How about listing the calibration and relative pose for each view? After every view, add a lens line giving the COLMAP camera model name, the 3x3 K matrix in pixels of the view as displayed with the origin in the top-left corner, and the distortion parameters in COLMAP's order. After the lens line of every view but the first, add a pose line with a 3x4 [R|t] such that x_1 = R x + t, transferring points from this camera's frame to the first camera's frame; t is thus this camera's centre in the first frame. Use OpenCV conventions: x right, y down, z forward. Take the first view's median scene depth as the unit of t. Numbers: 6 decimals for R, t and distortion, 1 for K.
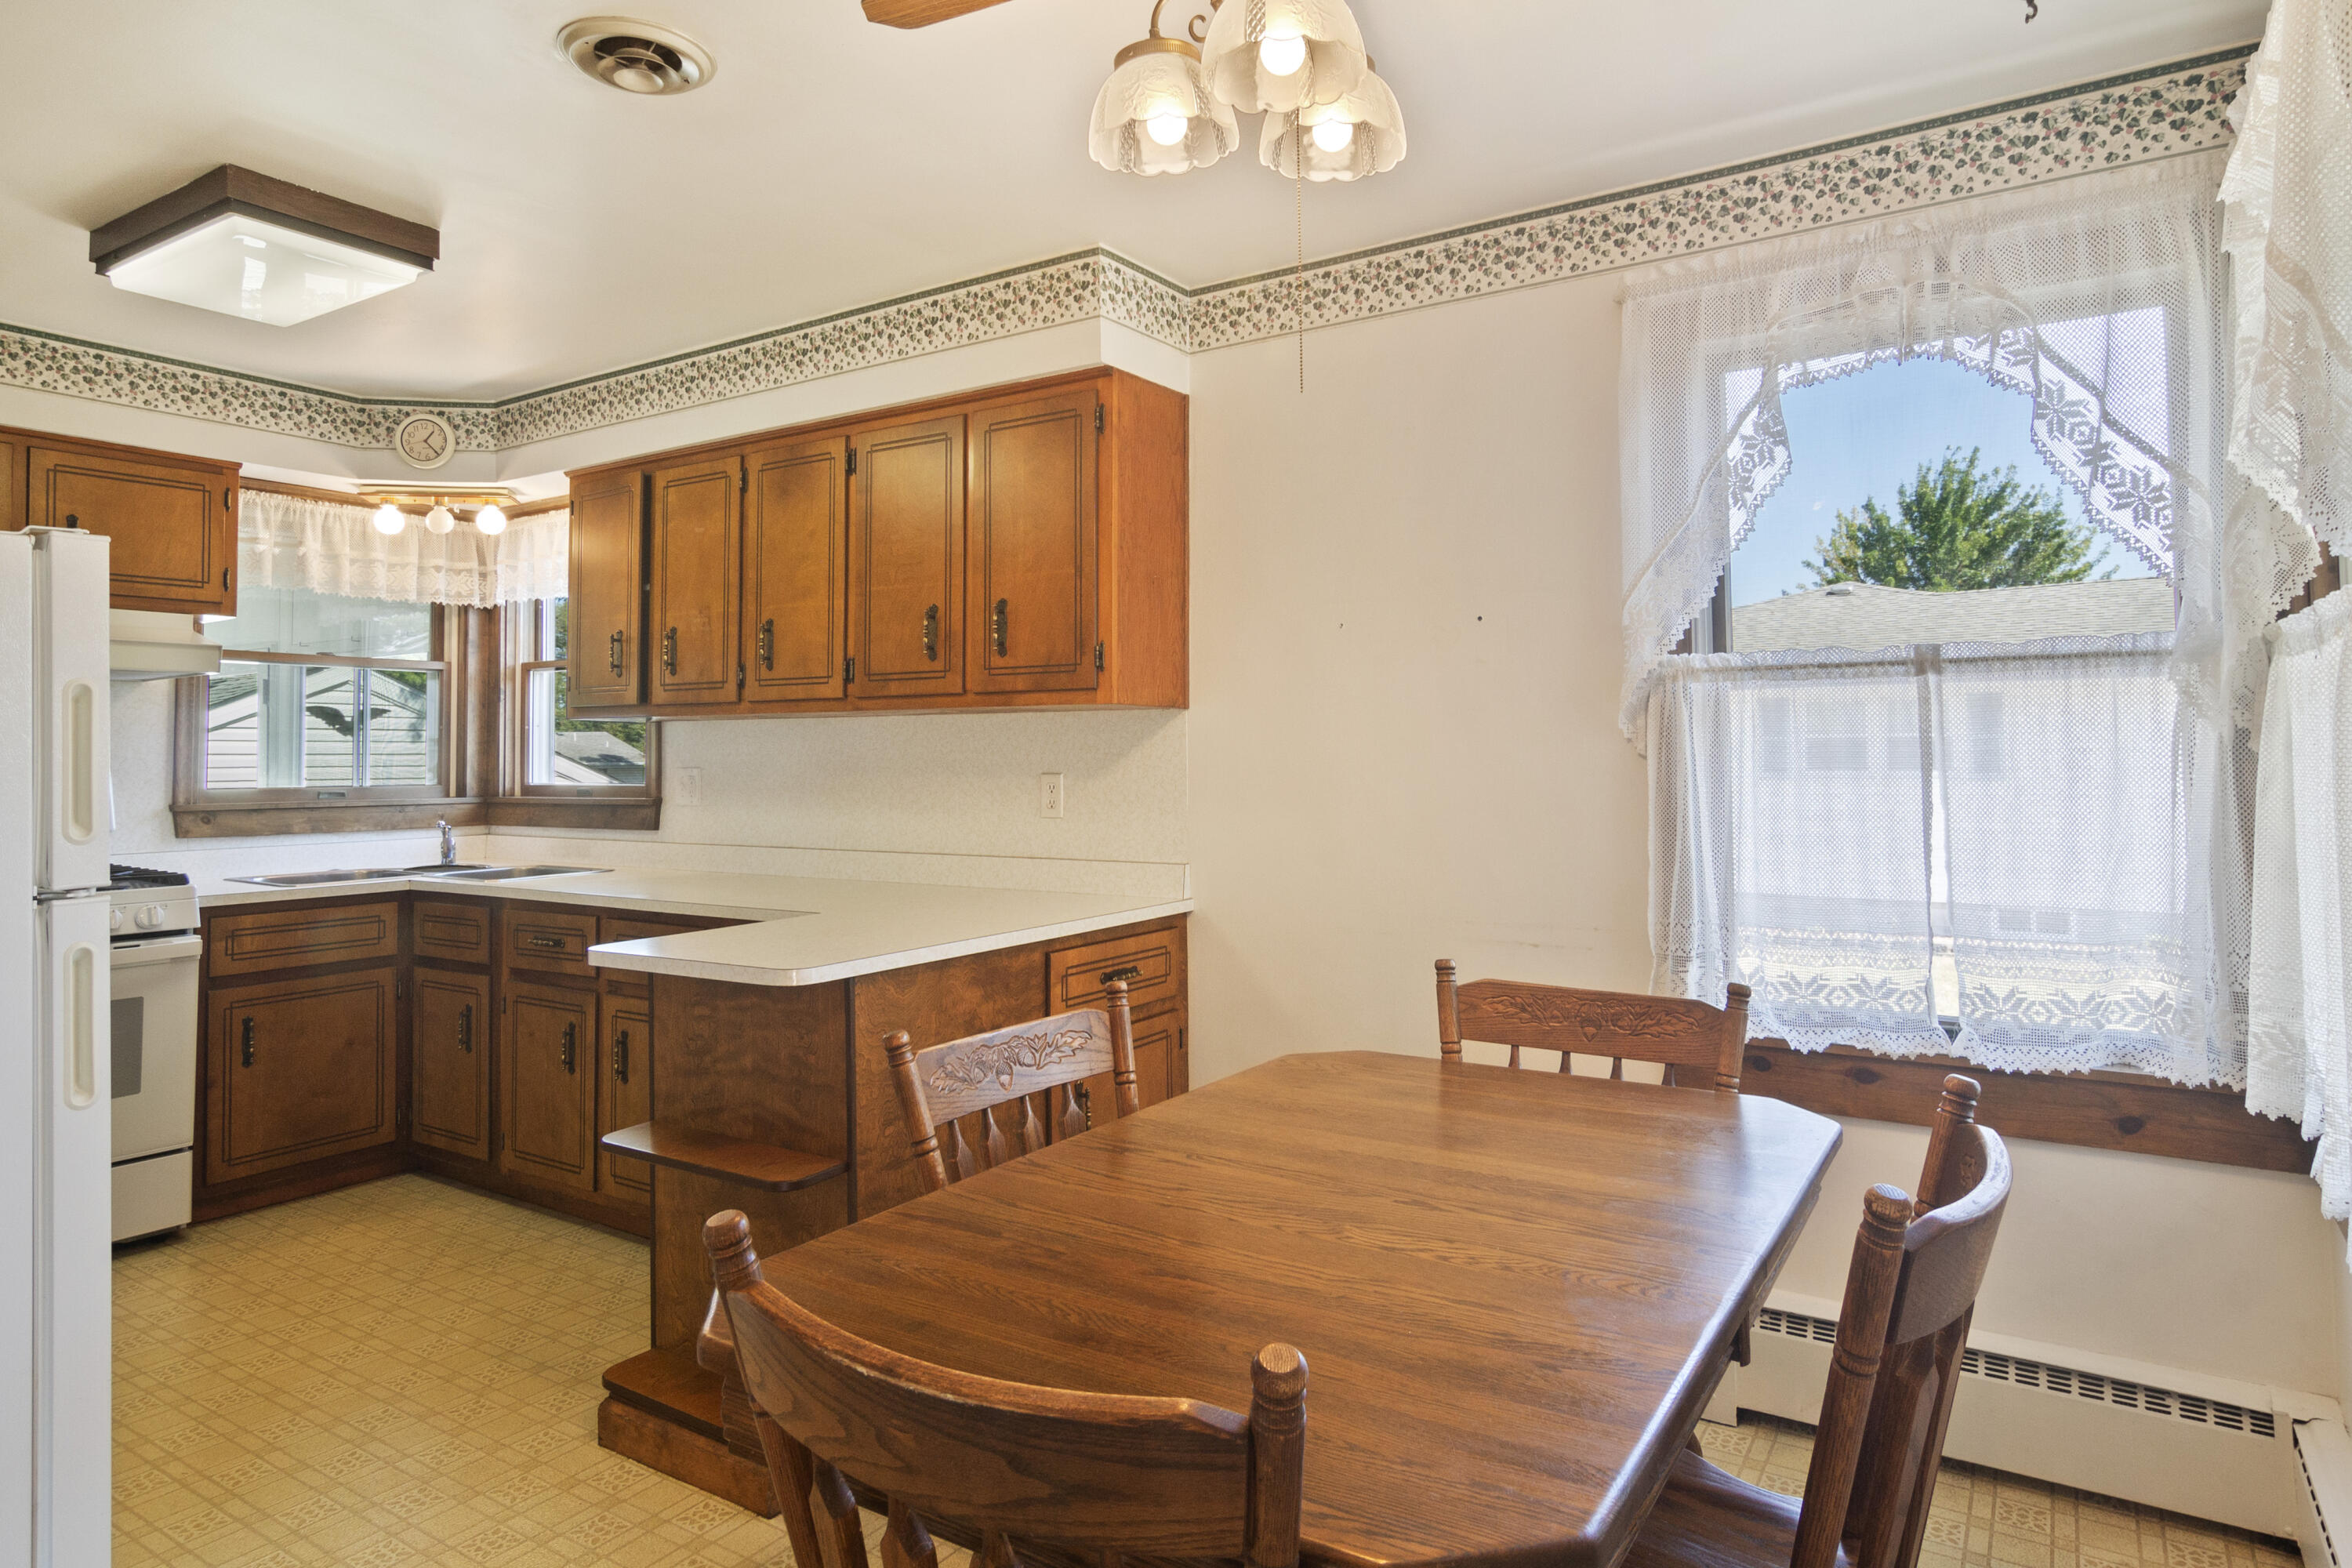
lens RADIAL K [[1363.5, 0, 1179.4], [0, 1363.5, 715.6], [0, 0, 1]] dist [-0.003737, 0.002902]
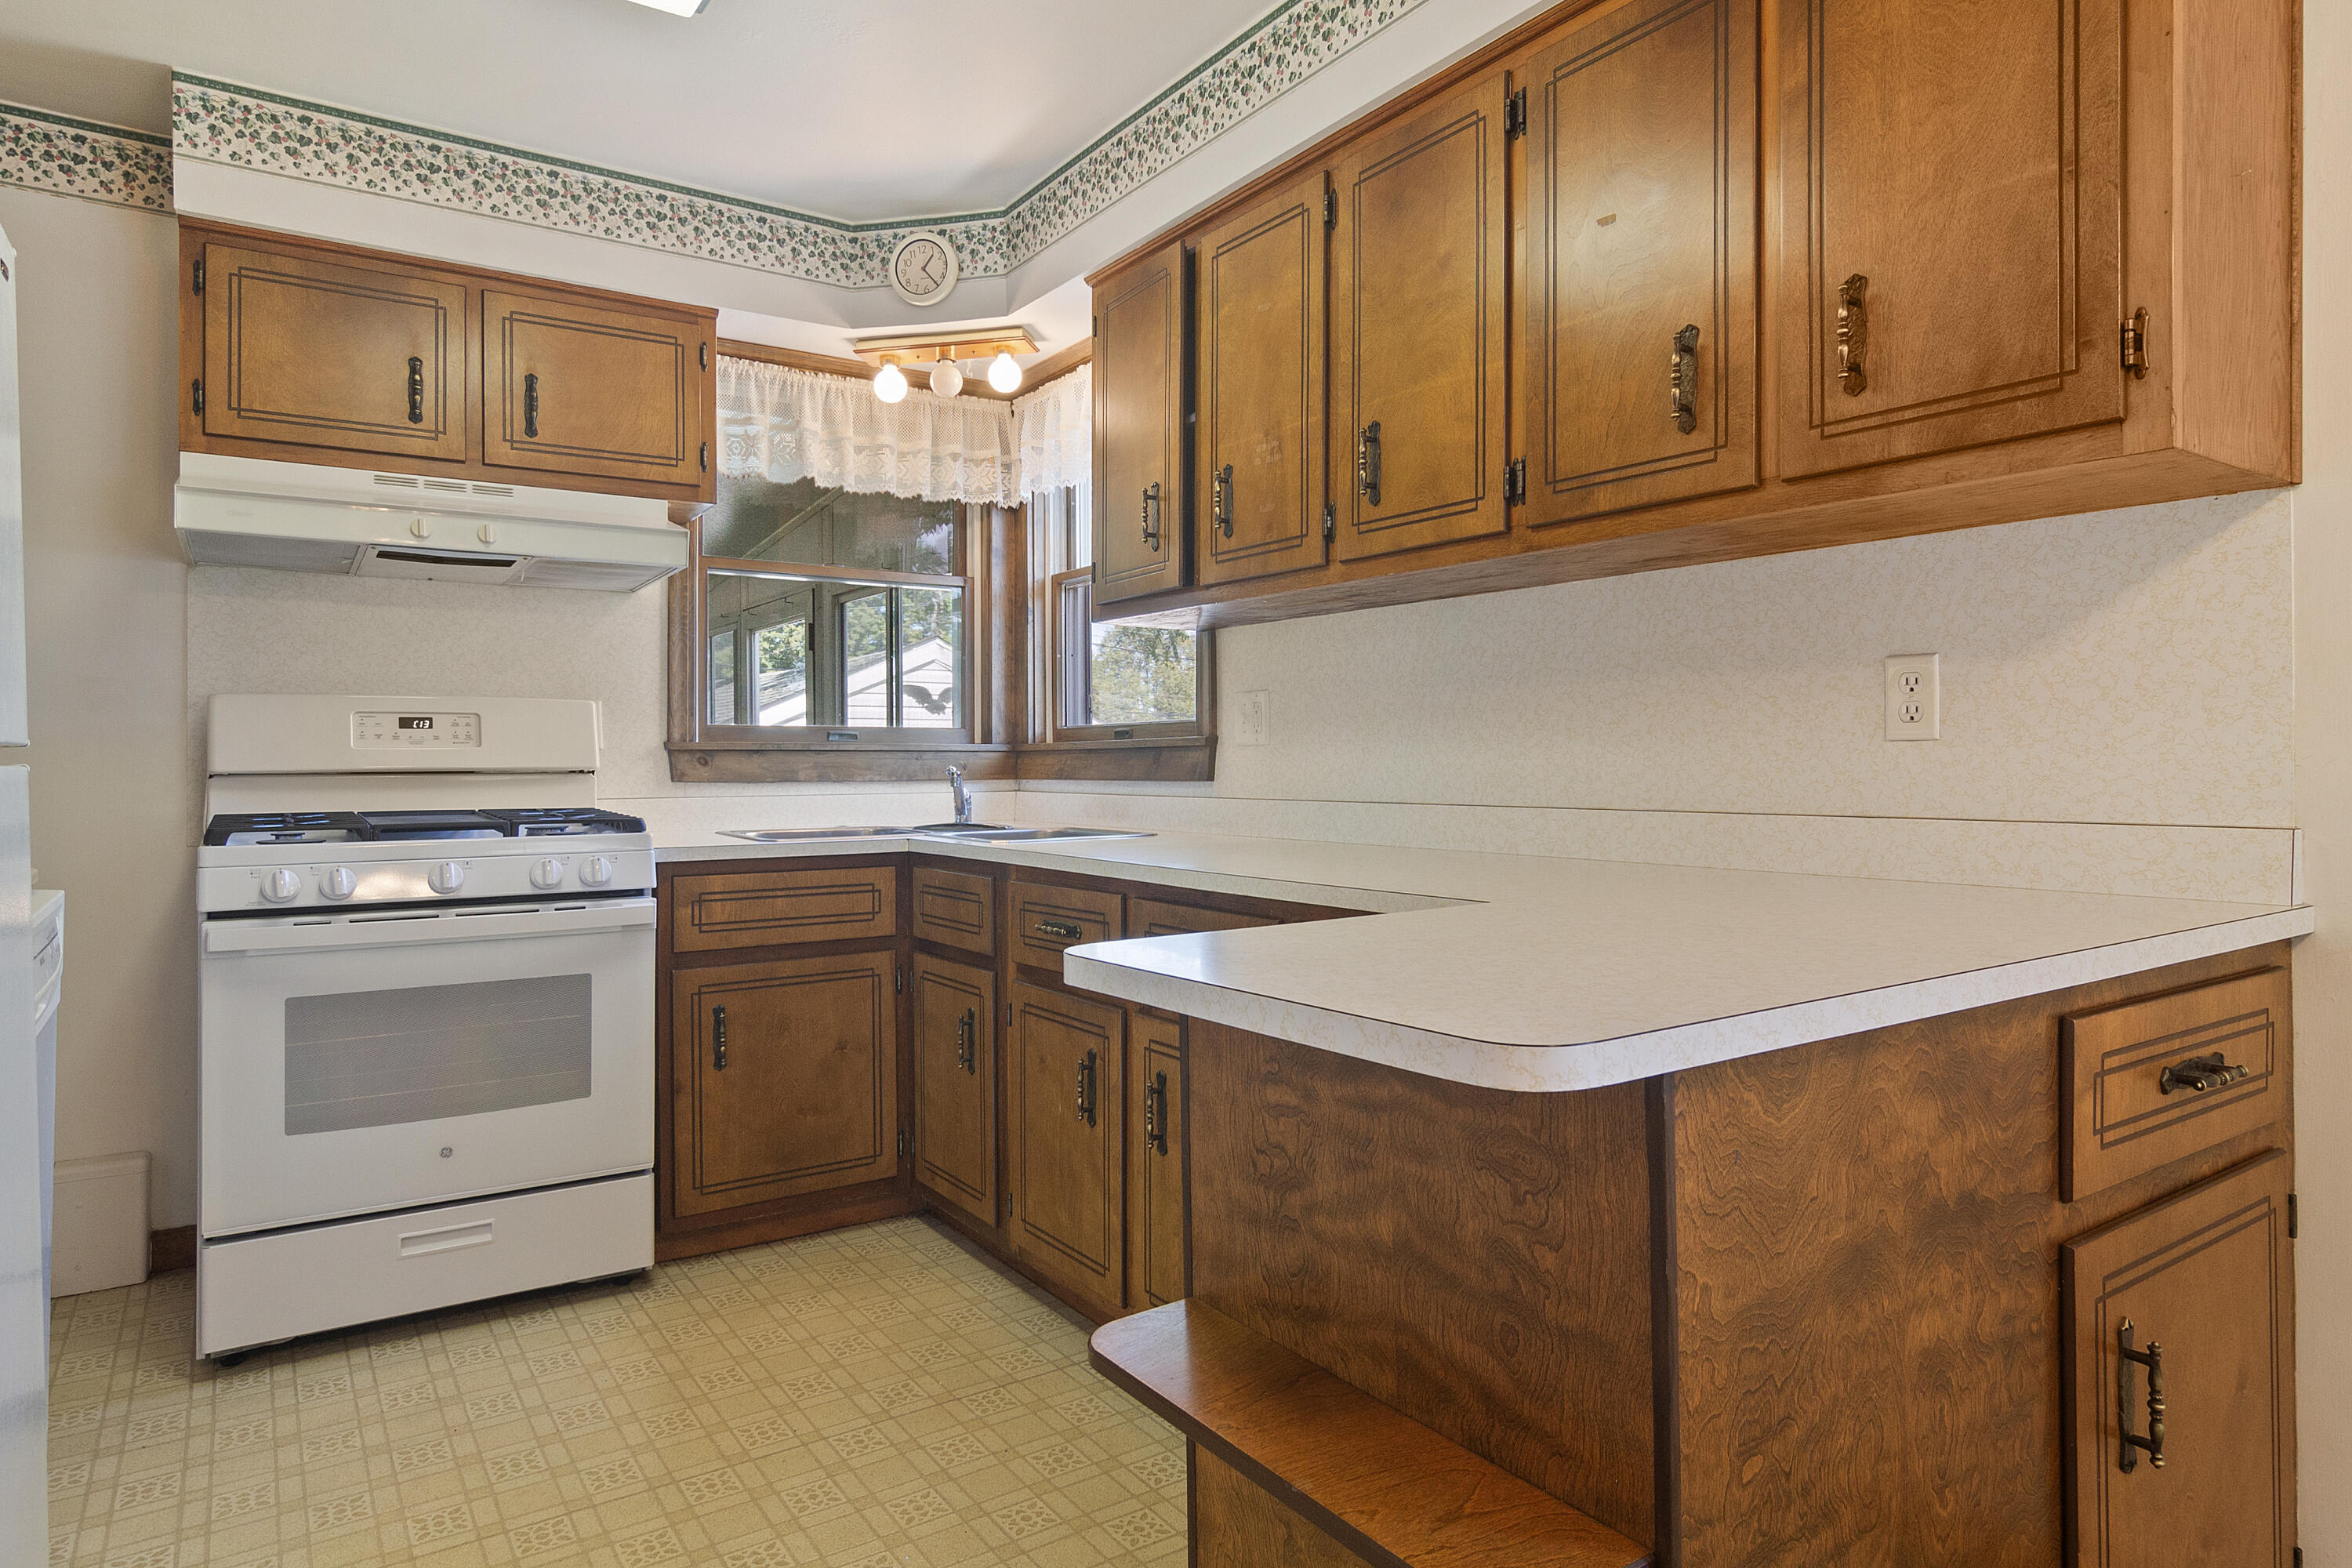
lens RADIAL K [[1363.5, 0, 1166.3], [0, 1363.5, 756.4], [0, 0, 1]] dist [-0.003737, 0.002902]
pose [[0.917589, 0.000179, -0.397531, -0.143011], [0.011363, 0.999579, 0.026679, 0.062023], [0.397368, -0.028998, 0.917201, 0.397450]]
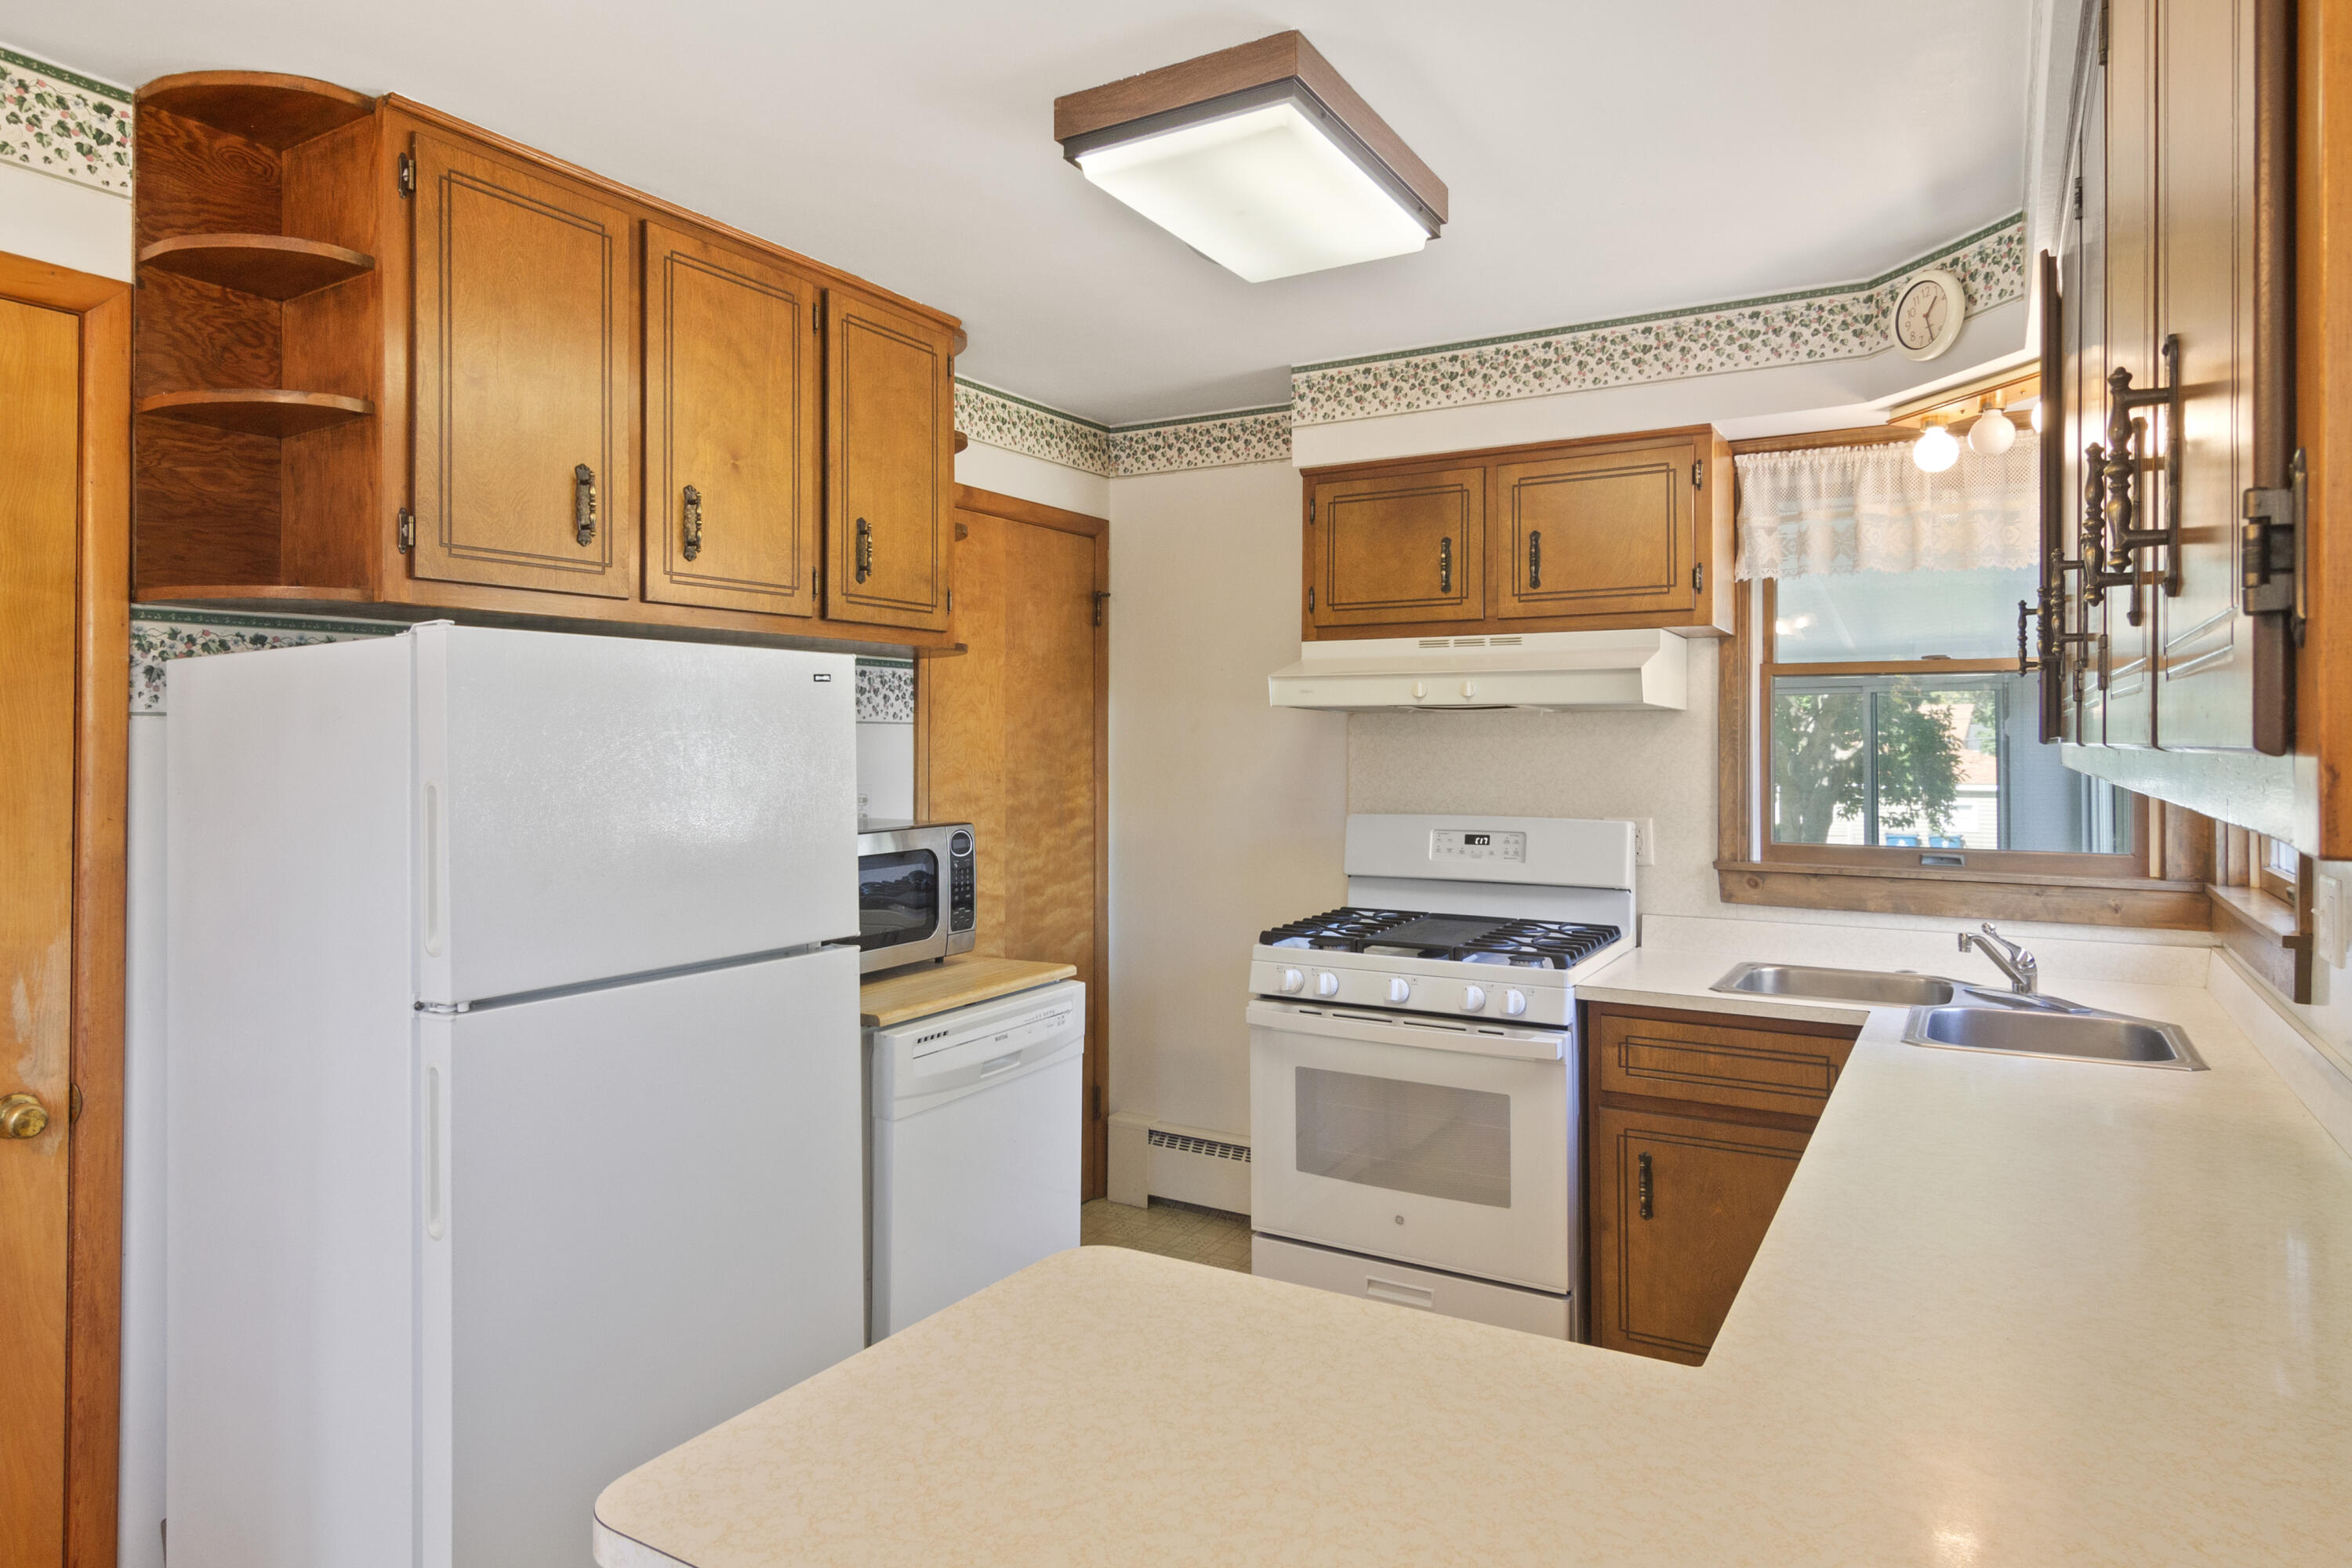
lens RADIAL K [[1363.5, 0, 1211.2], [0, 1363.5, 736.4], [0, 0, 1]] dist [-0.003737, 0.002902]
pose [[0.051502, -0.001657, -0.998672, 0.065588], [0.025947, 0.999663, -0.000321, -0.018168], [0.998336, -0.025896, 0.051527, 0.732785]]
